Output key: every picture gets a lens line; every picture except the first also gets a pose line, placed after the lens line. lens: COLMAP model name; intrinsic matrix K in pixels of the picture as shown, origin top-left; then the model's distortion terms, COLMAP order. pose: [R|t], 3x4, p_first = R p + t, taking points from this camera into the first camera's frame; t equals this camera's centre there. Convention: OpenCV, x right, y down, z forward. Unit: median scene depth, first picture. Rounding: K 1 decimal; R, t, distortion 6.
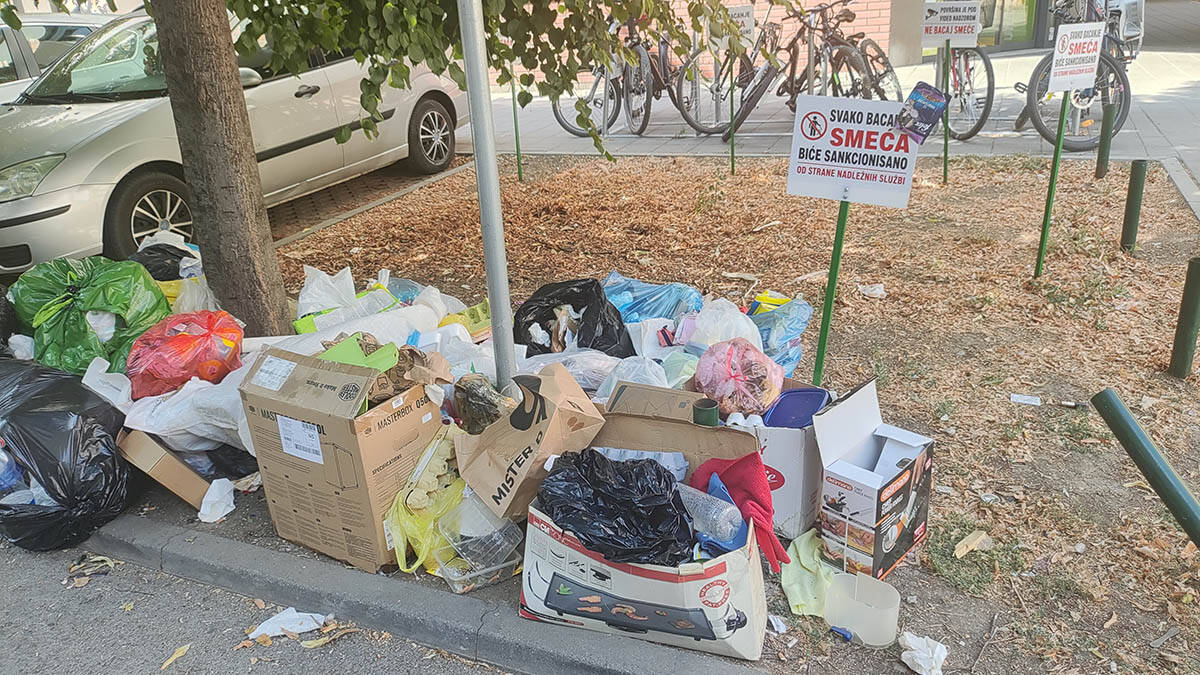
lens RADIAL K [[877.1, 0, 595.7], [0, 877.1, 331.5], [0, 0, 1]] dist [0.072044, -0.107429]
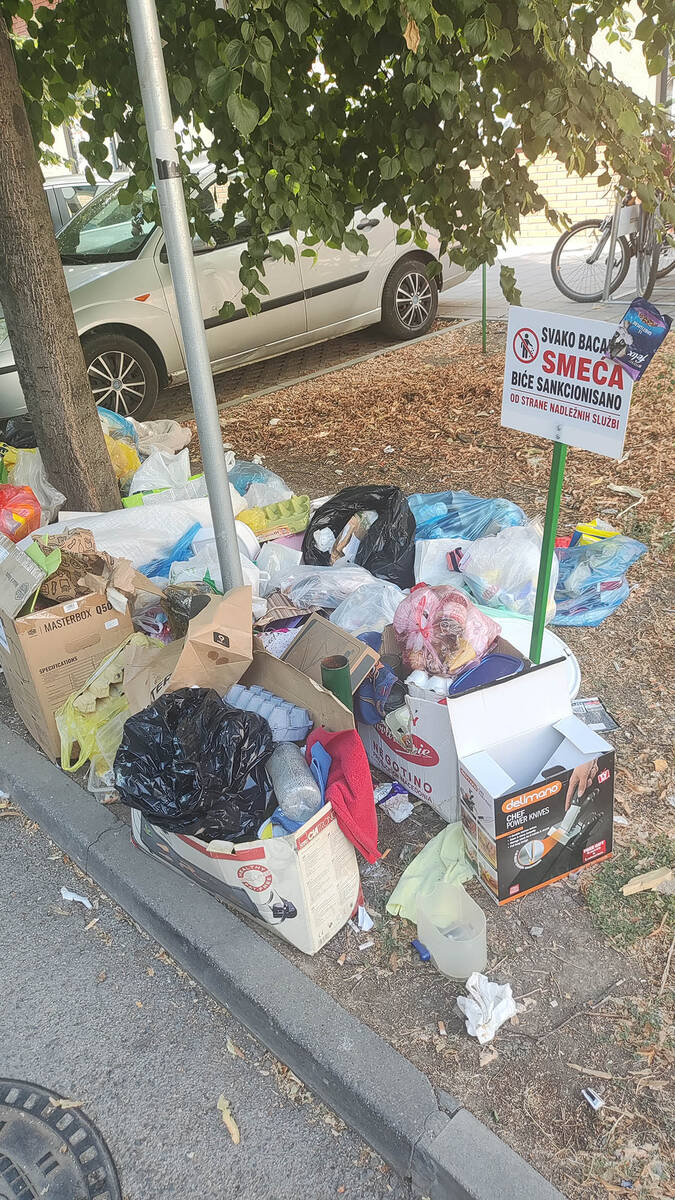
lens RADIAL K [[877.1, 0, 358.2], [0, 877.1, 578.4], [0, 0, 1]] dist [0.072044, -0.107429]
pose [[0.931790, 0.136641, -0.336299, 0.383971], [-0.100474, 0.987335, 0.122777, -0.100137], [0.348816, -0.080613, 0.933718, 0.162311]]
